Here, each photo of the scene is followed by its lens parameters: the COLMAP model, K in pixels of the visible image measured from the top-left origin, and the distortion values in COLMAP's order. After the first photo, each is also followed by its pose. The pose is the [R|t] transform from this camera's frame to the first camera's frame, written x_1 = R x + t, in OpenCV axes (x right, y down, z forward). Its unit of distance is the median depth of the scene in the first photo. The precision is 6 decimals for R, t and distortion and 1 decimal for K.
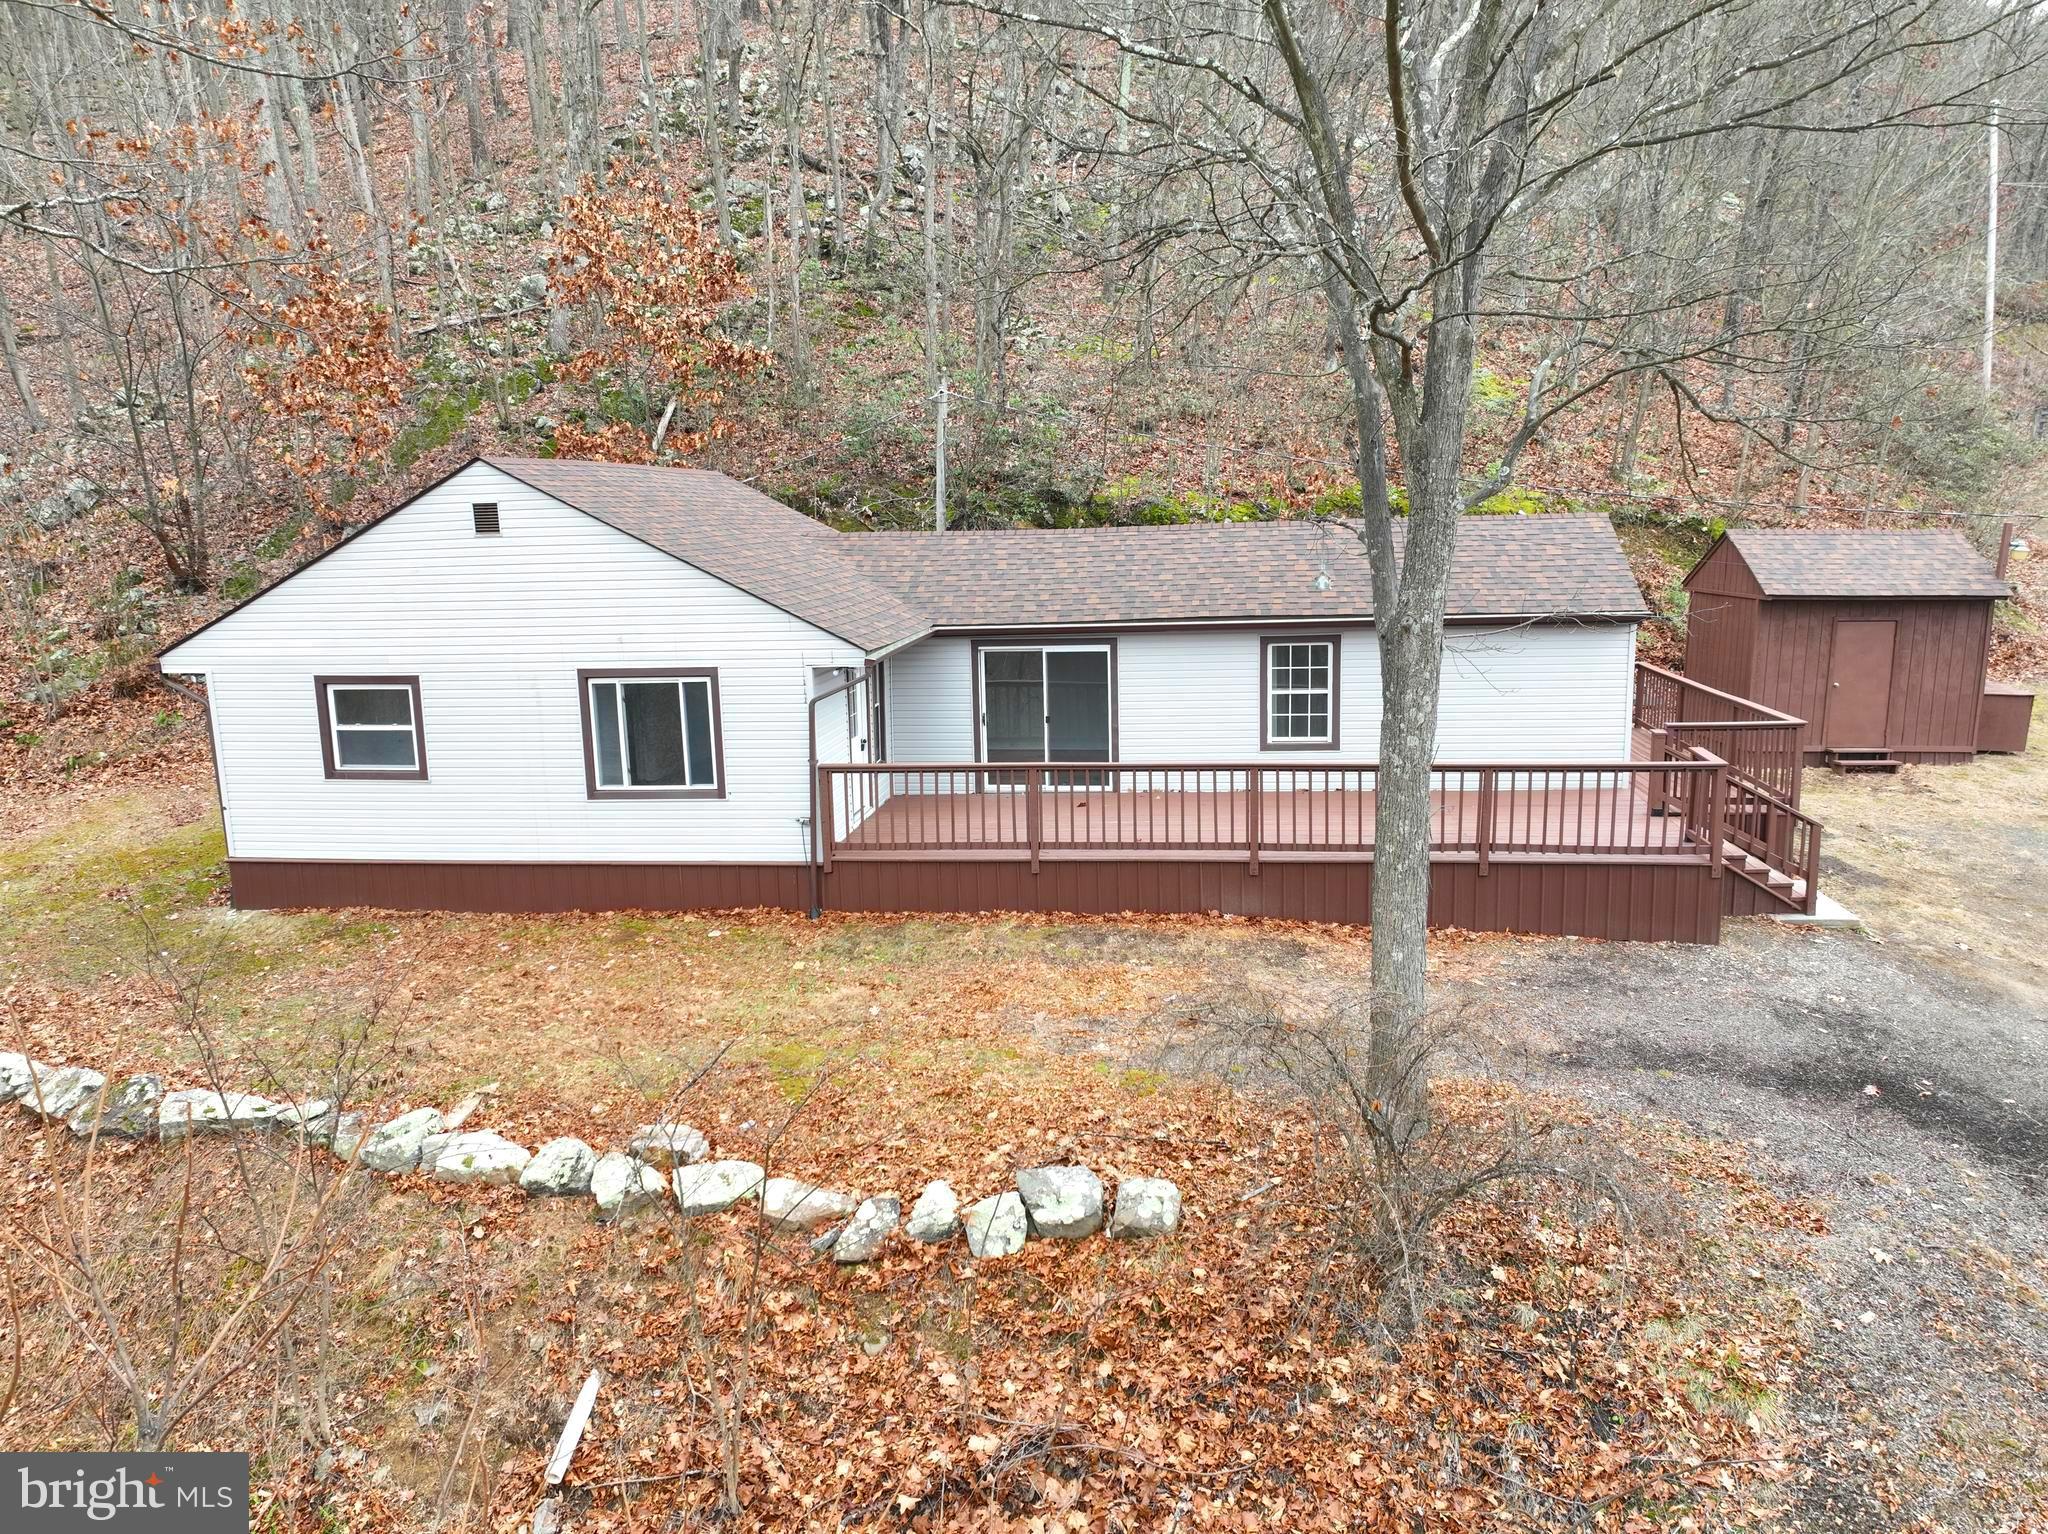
lens RADIAL K [[1435.3, 0, 1038.5], [0, 1435.3, 766.9], [0, 0, 1]] dist [0.002590, 0.006040]
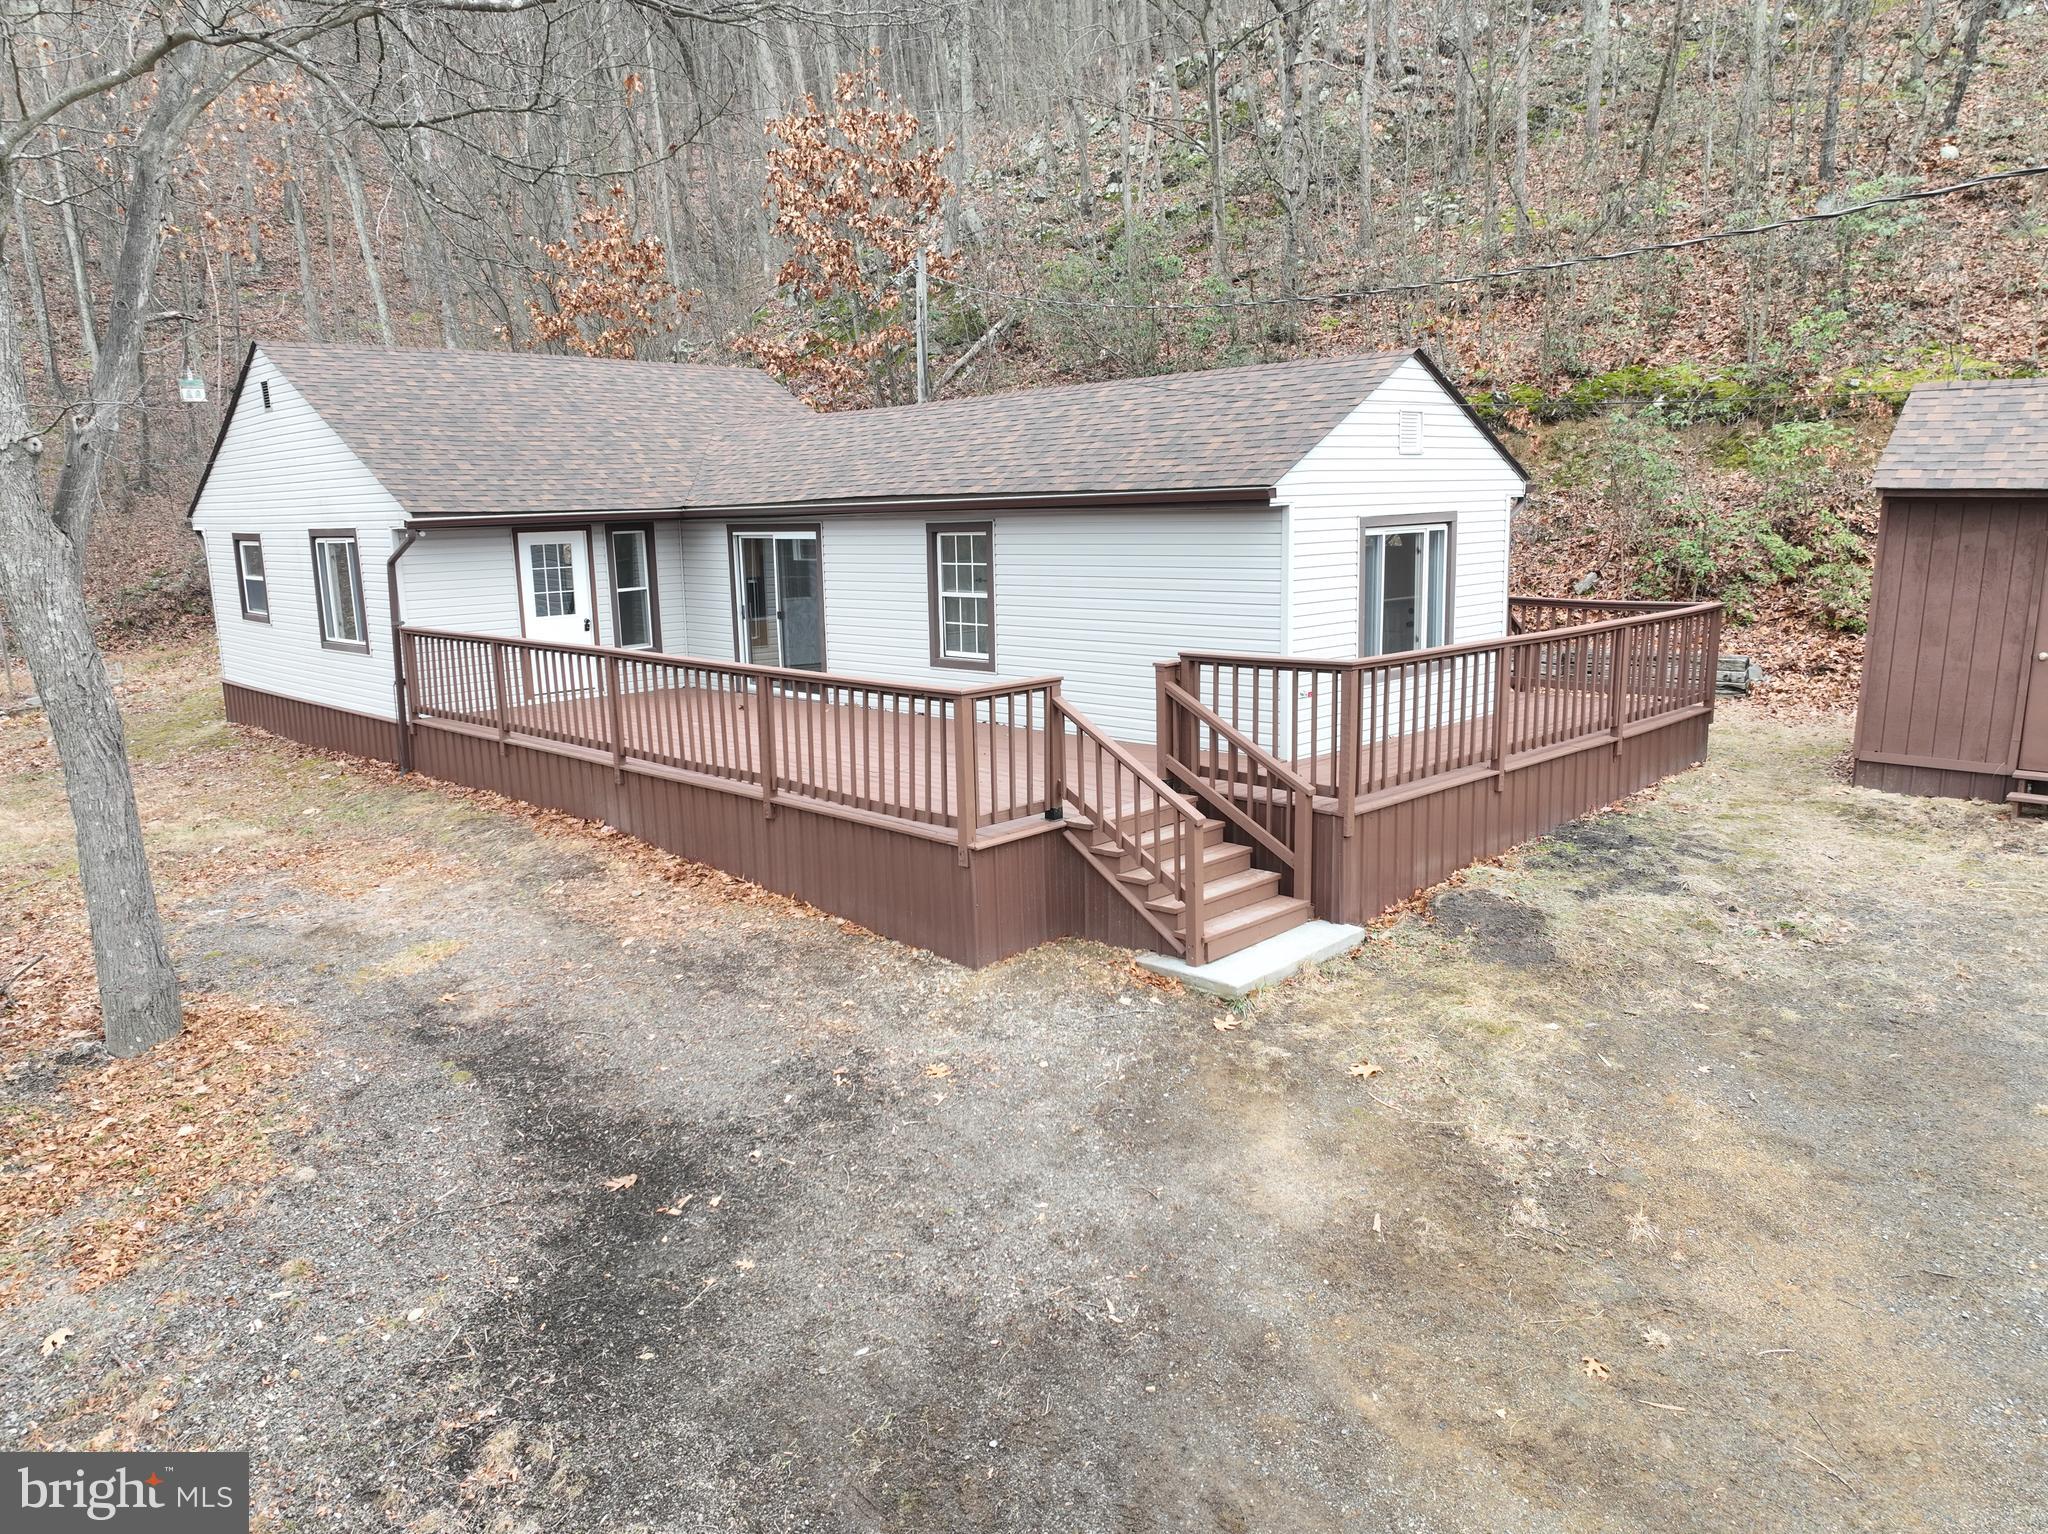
lens RADIAL K [[1435.3, 0, 1038.5], [0, 1435.3, 766.9], [0, 0, 1]] dist [0.002590, 0.006040]
pose [[0.785865, 0.119122, -0.606816, 0.825922], [-0.105751, 0.992704, 0.057920, -0.009246], [0.609289, 0.018654, 0.792729, 0.462079]]
